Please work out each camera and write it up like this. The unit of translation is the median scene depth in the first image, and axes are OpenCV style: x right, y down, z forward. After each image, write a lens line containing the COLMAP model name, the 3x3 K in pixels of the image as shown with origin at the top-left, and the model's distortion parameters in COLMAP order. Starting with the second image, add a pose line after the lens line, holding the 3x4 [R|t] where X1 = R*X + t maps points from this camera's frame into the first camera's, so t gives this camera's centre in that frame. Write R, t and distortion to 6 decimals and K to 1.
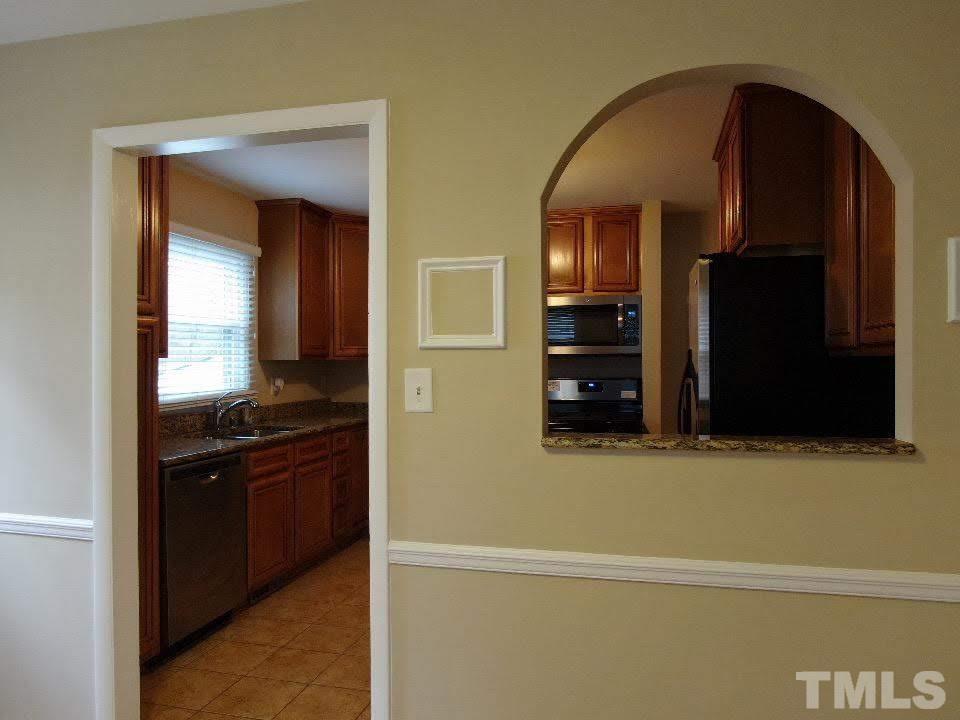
lens RADIAL K [[708.6, 0, 476.6], [0, 708.6, 359.4], [0, 0, 1]] dist [-0.020013, 0.012298]
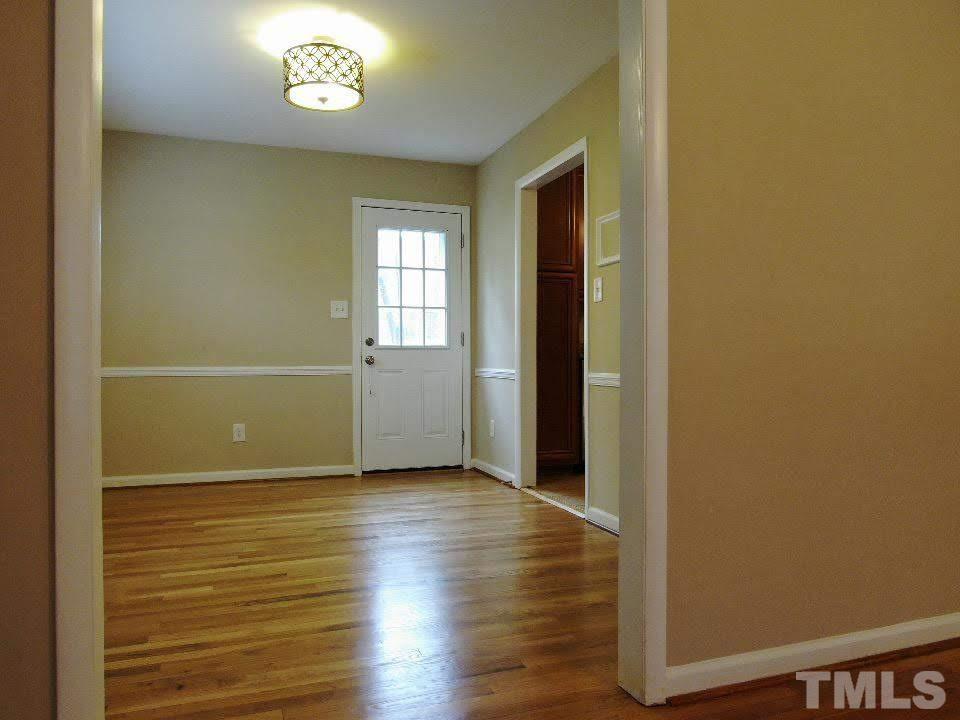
lens RADIAL K [[708.6, 0, 480.6], [0, 708.6, 361.0], [0, 0, 1]] dist [-0.020013, 0.012298]
pose [[0.555144, 0.000055, -0.831754, 1.268206], [-0.000241, 1.000000, -0.000095, 0.227009], [0.831754, 0.000253, 0.555144, -0.268447]]
